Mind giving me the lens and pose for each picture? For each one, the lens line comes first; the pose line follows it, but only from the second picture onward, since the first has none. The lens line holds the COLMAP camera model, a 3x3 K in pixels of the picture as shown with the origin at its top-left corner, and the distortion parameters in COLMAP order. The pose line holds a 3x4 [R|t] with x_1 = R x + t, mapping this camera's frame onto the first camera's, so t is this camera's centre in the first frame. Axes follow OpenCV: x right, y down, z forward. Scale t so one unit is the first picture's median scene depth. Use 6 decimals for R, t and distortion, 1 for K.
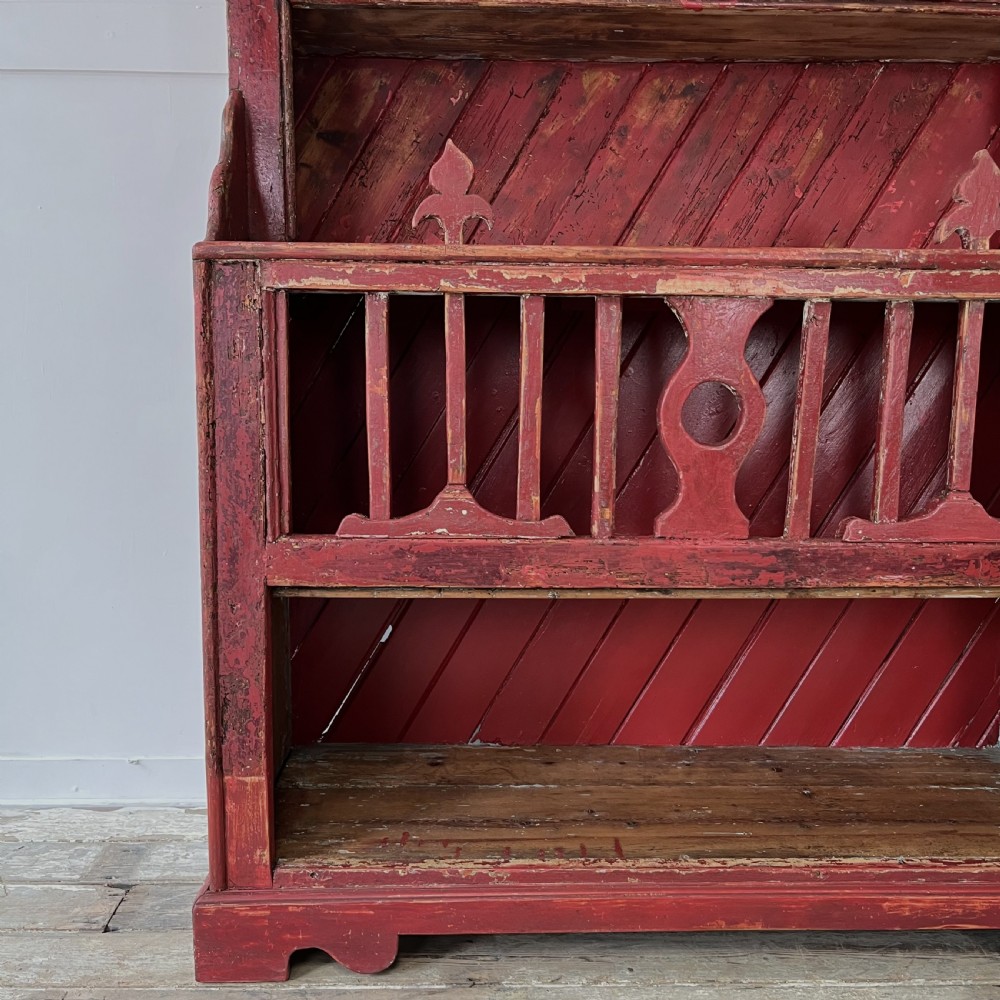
lens RADIAL K [[1022.0, 0, 497.6], [0, 1022.0, 505.2], [0, 0, 1]] dist [0.030943, -0.032619]
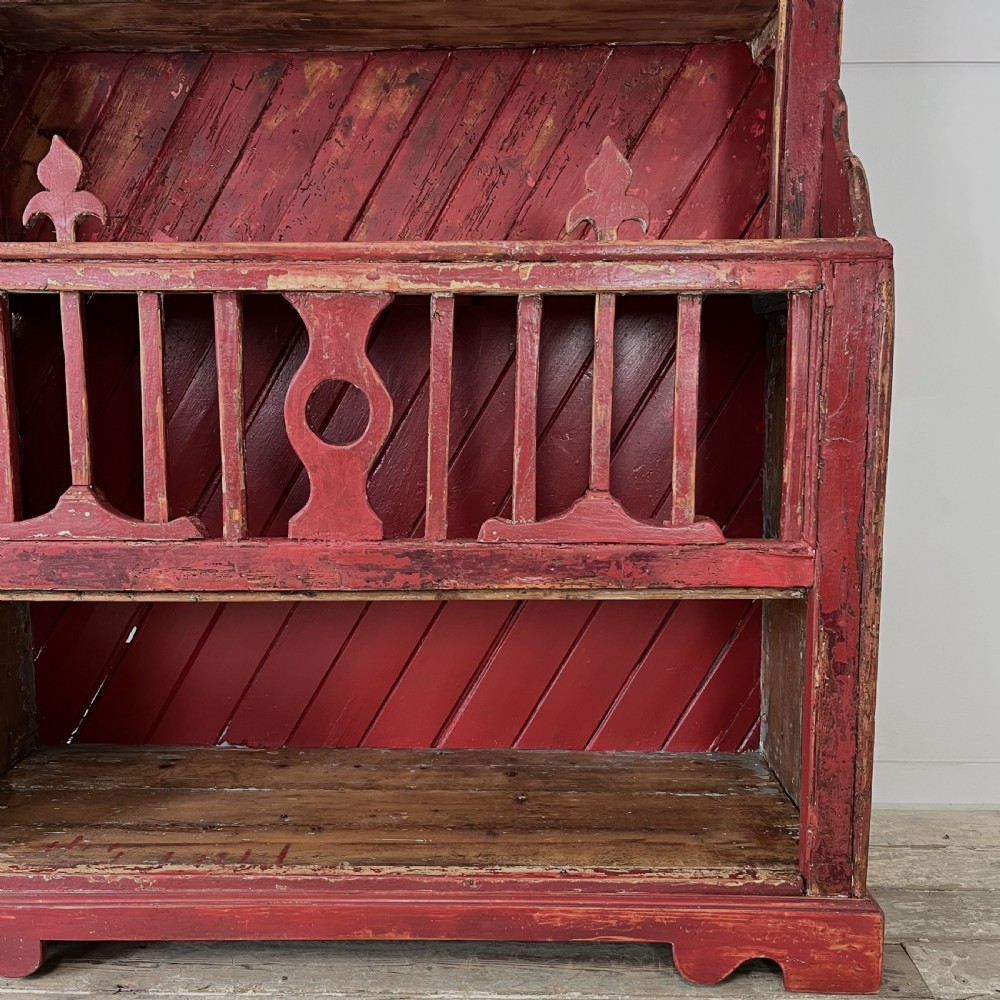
lens RADIAL K [[1030.3, 0, 496.6], [0, 1030.3, 504.6], [0, 0, 1]] dist [0.035354, -0.039115]
pose [[0.998748, -0.004065, -0.049867, 0.378168], [0.004390, 0.999970, 0.006410, -0.006365], [0.049839, -0.006621, 0.998735, 0.022049]]
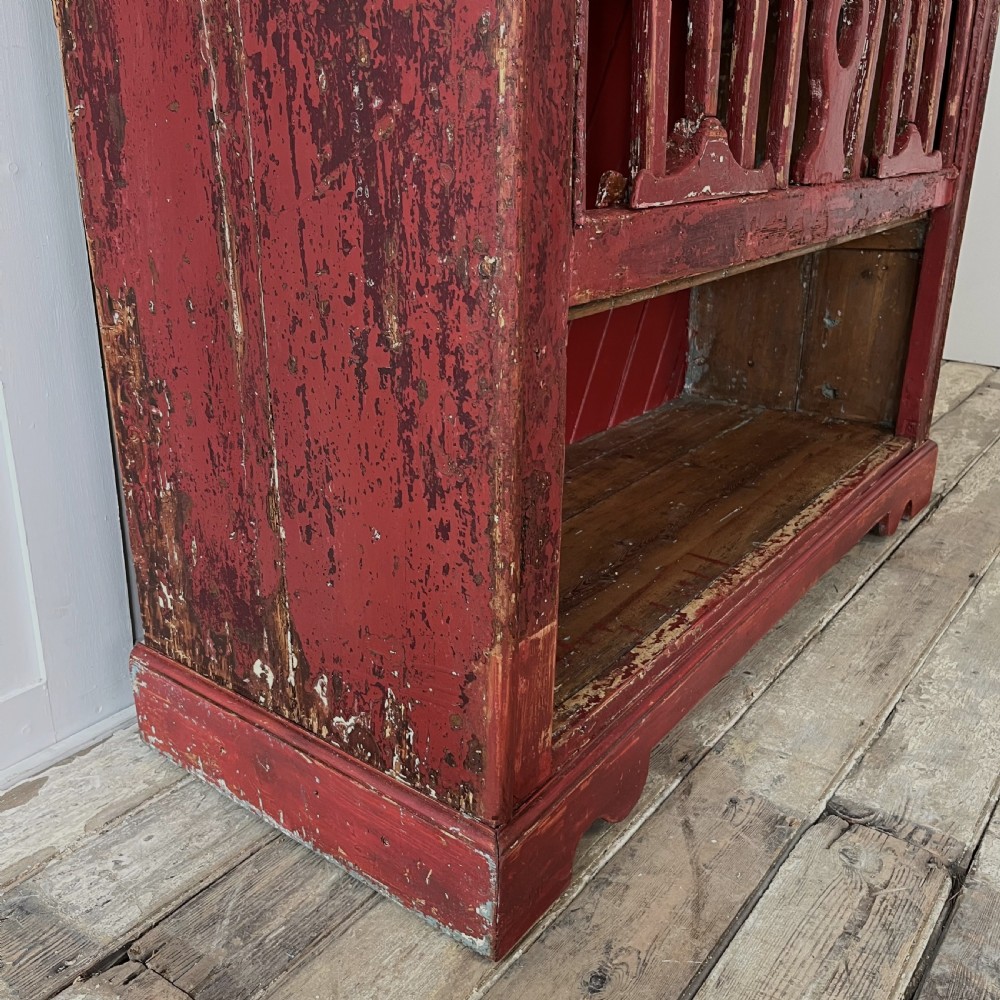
lens RADIAL K [[1022.0, 0, 497.6], [0, 1022.0, 505.2], [0, 0, 1]] dist [0.030943, -0.032619]
pose [[0.607145, -0.285791, 0.741416, -0.652291], [0.097828, 0.952866, 0.287187, 0.014575], [-0.788546, -0.101833, 0.606486, 0.619523]]
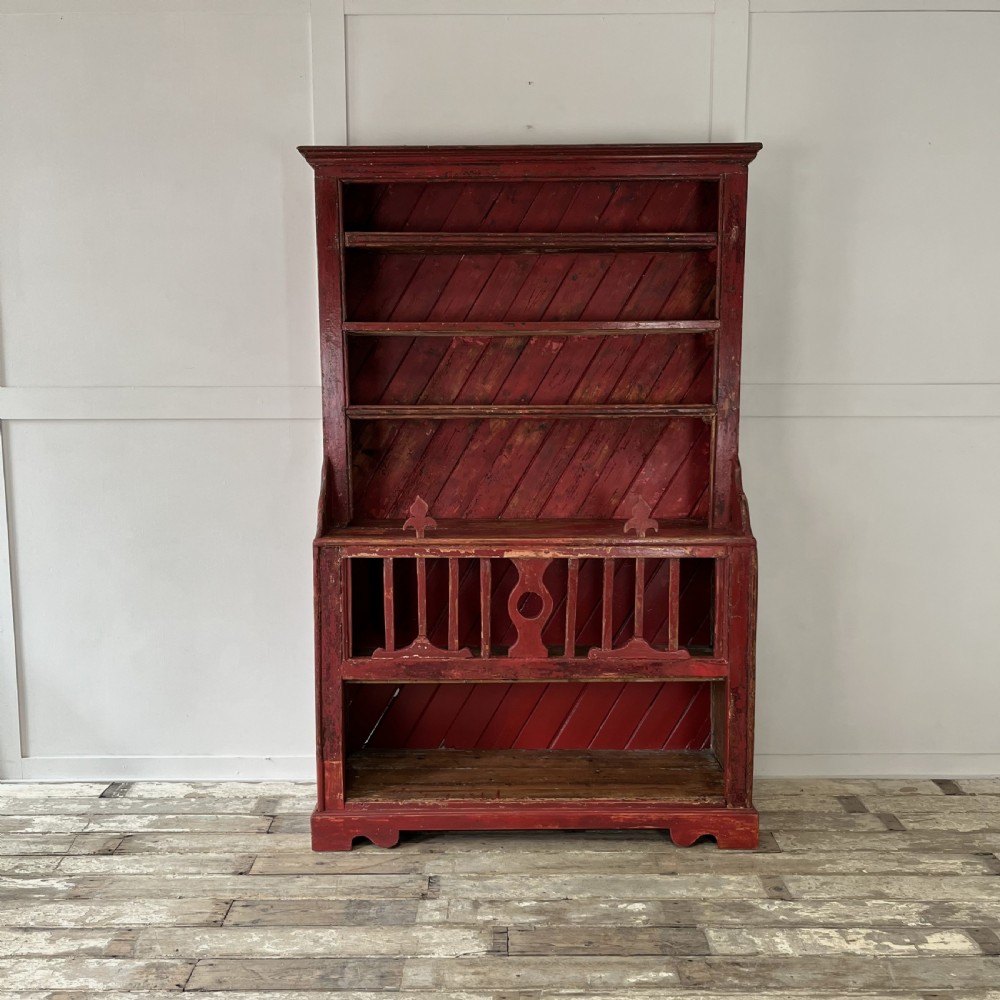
lens RADIAL K [[1015.9, 0, 500.1], [0, 1015.9, 504.2], [0, 0, 1]] dist [0.145201, -0.546740]
pose [[0.999574, -0.008521, -0.027922, 0.191813], [0.008077, 0.999840, -0.015950, -0.263673], [0.028054, 0.015717, 0.999483, -1.252217]]
